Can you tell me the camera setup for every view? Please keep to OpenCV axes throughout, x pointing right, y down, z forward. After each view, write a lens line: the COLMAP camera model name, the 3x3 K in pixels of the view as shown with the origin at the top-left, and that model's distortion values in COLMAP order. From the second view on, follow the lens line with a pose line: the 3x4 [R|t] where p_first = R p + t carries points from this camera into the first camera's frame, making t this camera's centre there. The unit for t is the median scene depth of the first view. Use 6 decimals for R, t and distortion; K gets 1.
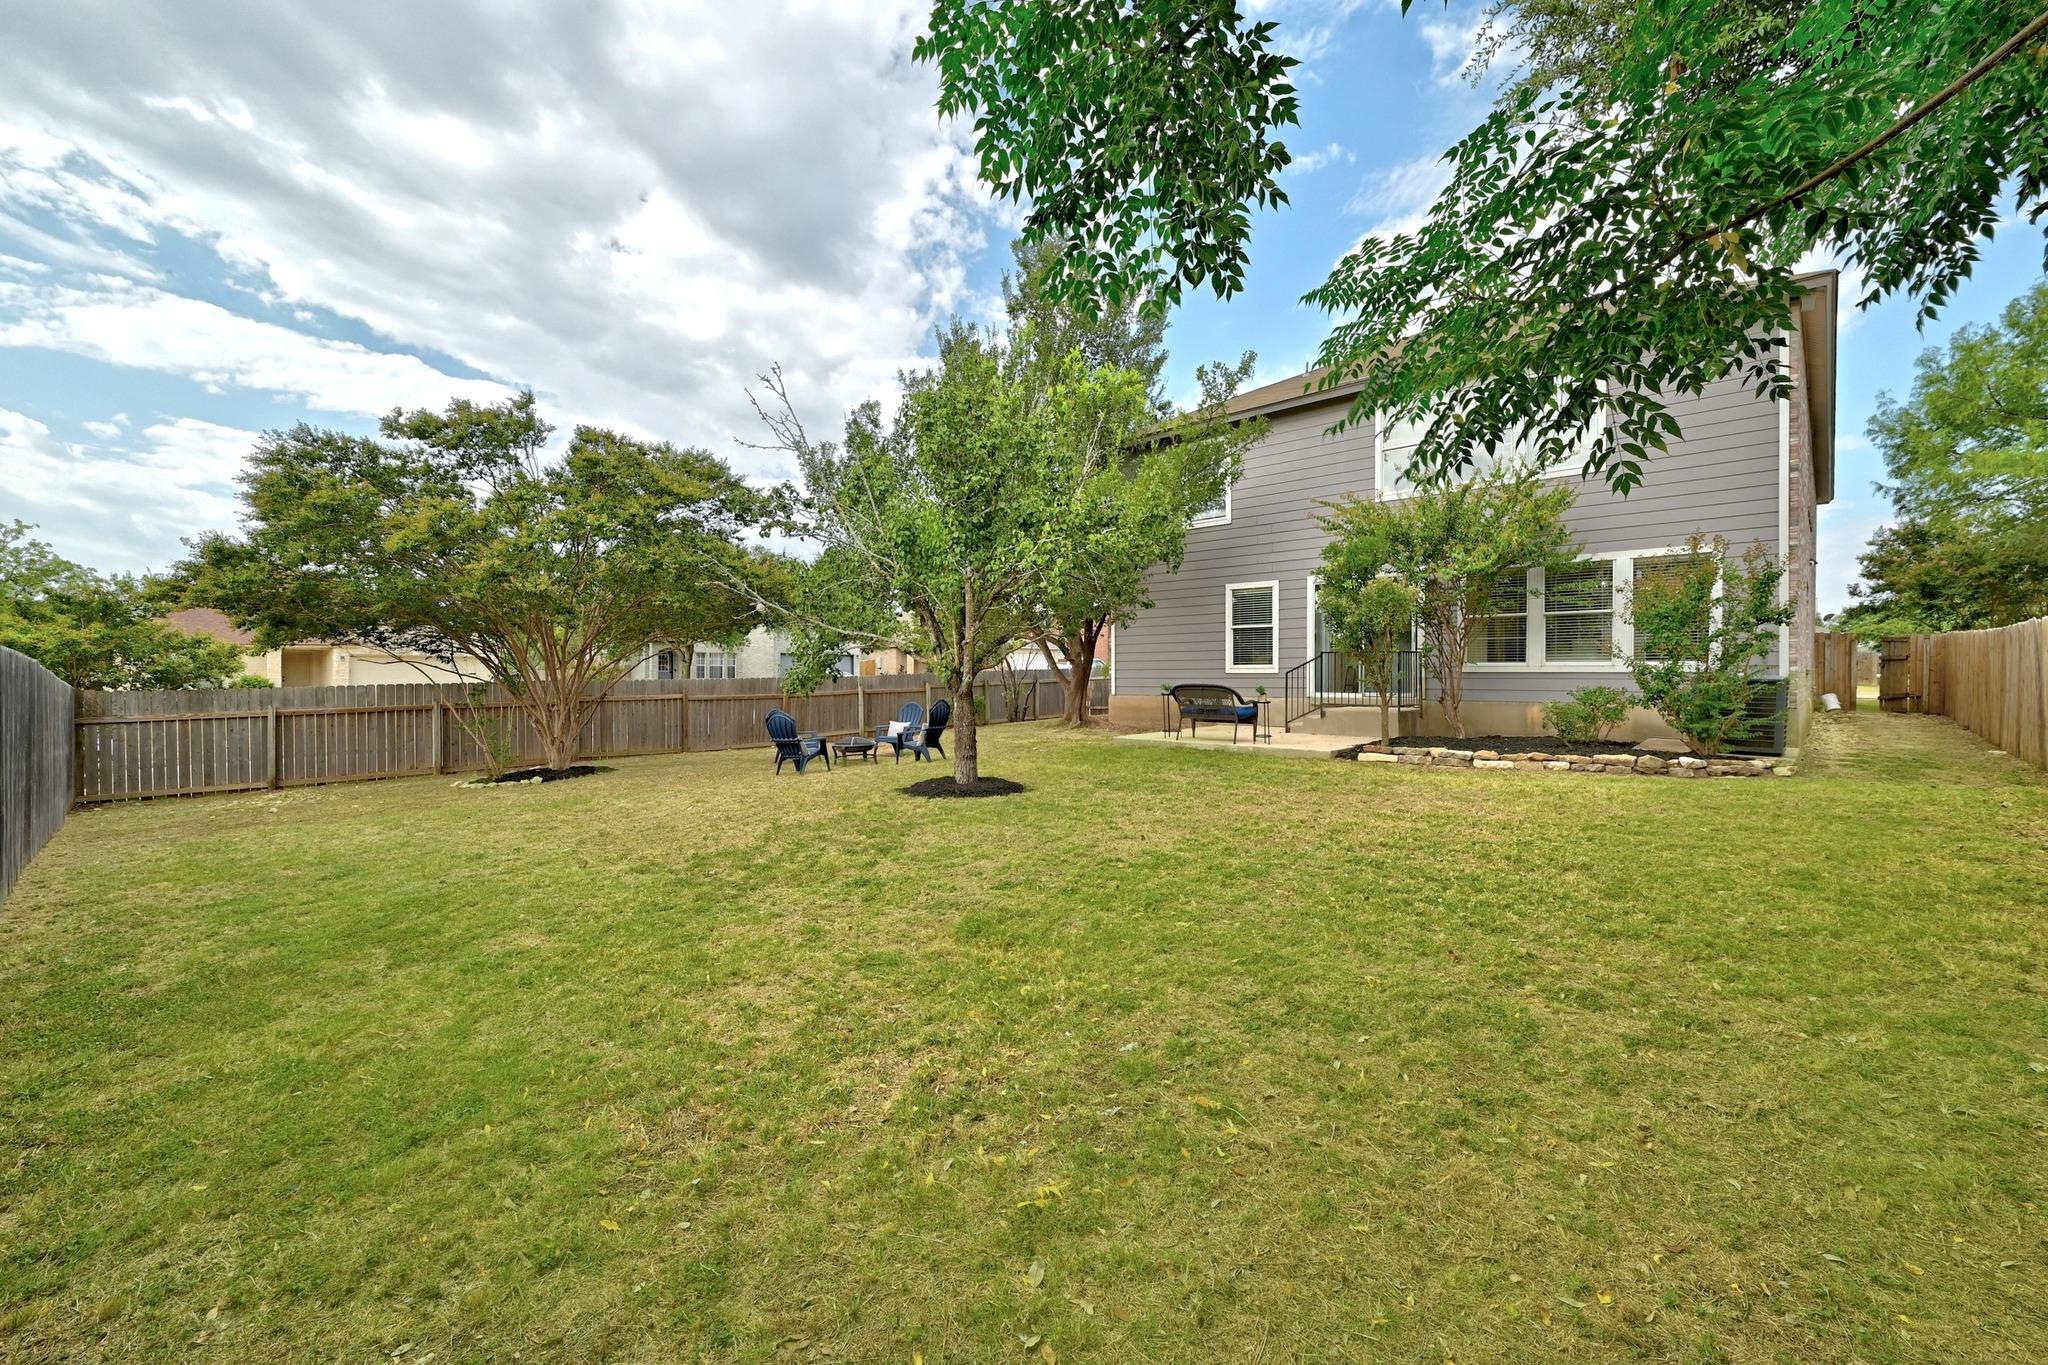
lens RADIAL K [[817.3, 0, 1024.0], [0, 817.3, 682.5], [0, 0, 1]] dist [0.001251, 0.000074]
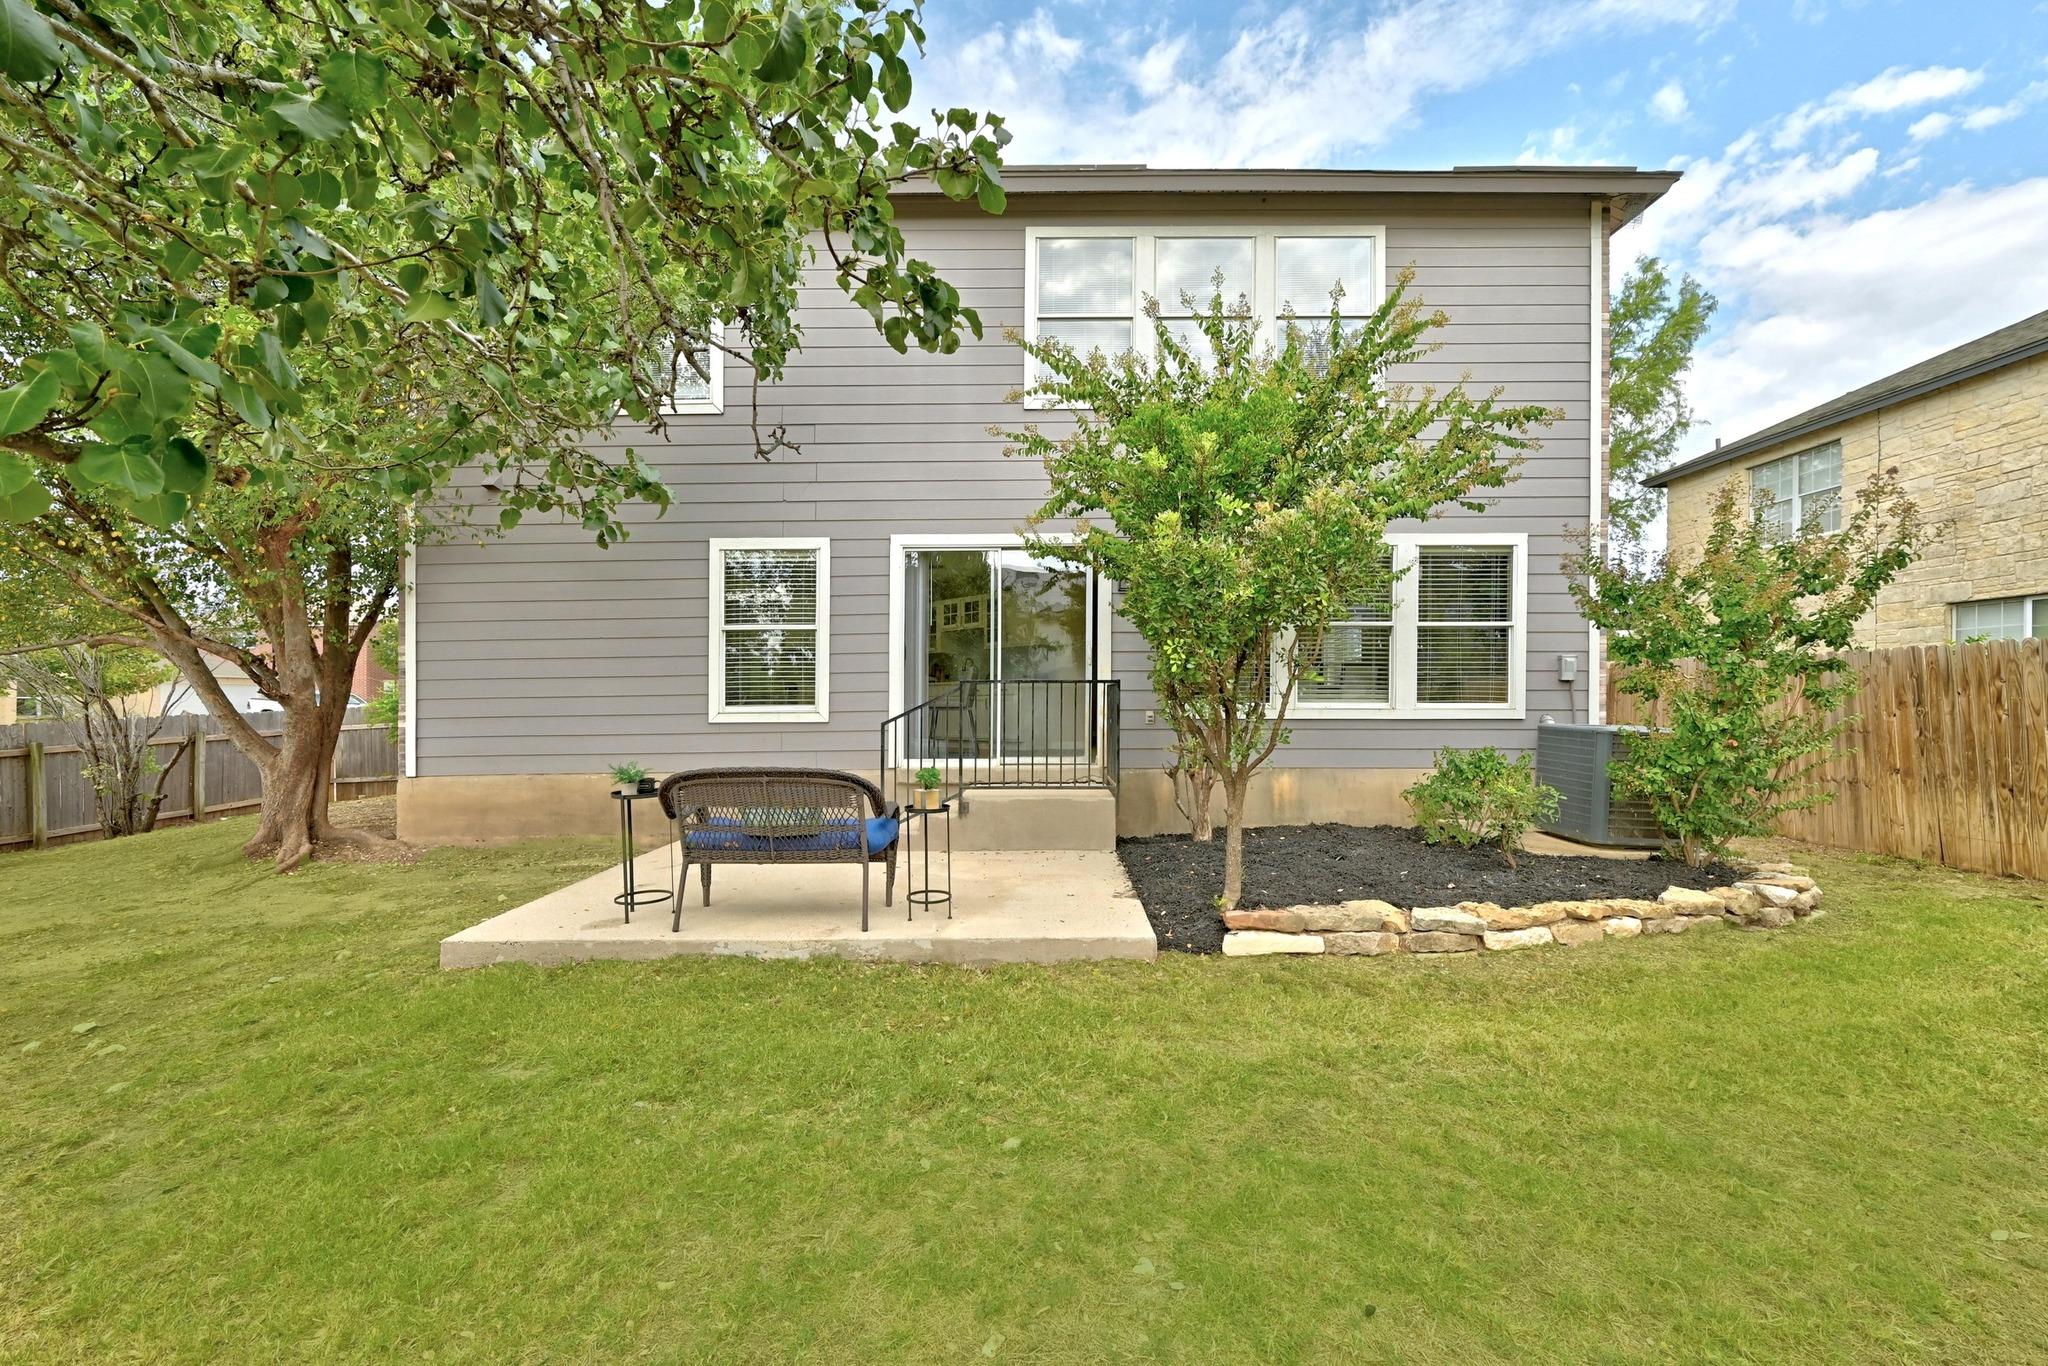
lens RADIAL K [[817.3, 0, 1024.0], [0, 817.3, 683.0], [0, 0, 1]] dist [0.001251, 0.000074]
pose [[0.710973, 0.011093, 0.703132, 0.039777], [0.018814, 0.999218, -0.034788, -0.015444], [-0.702968, 0.037962, 0.710208, 0.529455]]
